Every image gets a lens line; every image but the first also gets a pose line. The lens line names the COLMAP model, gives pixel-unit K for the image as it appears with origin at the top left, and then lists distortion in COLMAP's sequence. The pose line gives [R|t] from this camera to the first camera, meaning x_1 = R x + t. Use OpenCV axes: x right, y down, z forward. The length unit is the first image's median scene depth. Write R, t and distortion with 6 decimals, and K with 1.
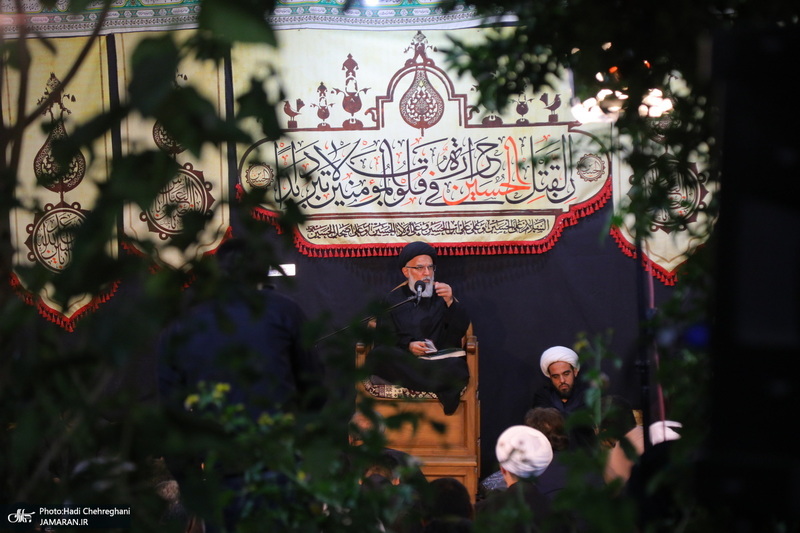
lens RADIAL K [[2411.3, 0, 412.1], [0, 2411.3, 304.0], [0, 0, 1]] dist [0.831974, 0.000000]
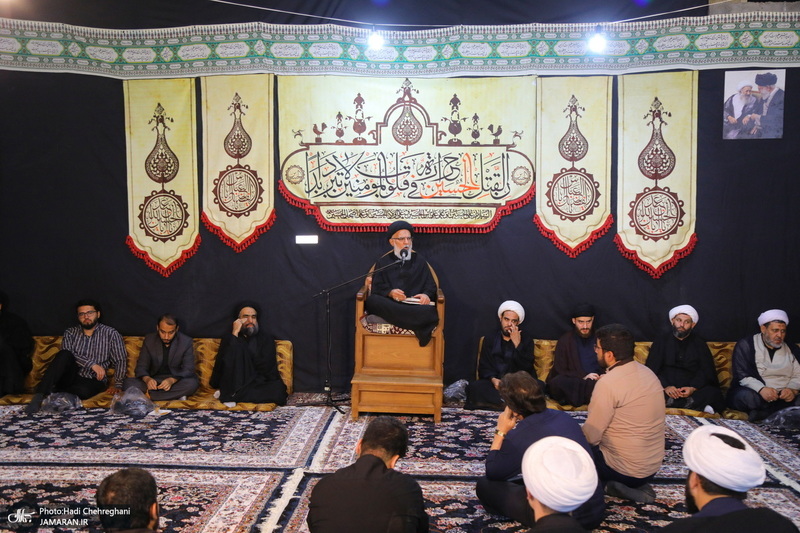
lens RADIAL K [[800.8, 0, 408.6], [0, 800.8, 274.9], [0, 0, 1]] dist [0.015593, 0.000000]
pose [[0.999086, 0.027454, 0.032751, -0.008674], [-0.028231, 0.999325, 0.023525, -0.005758], [-0.032083, -0.024429, 0.999187, 0.514696]]
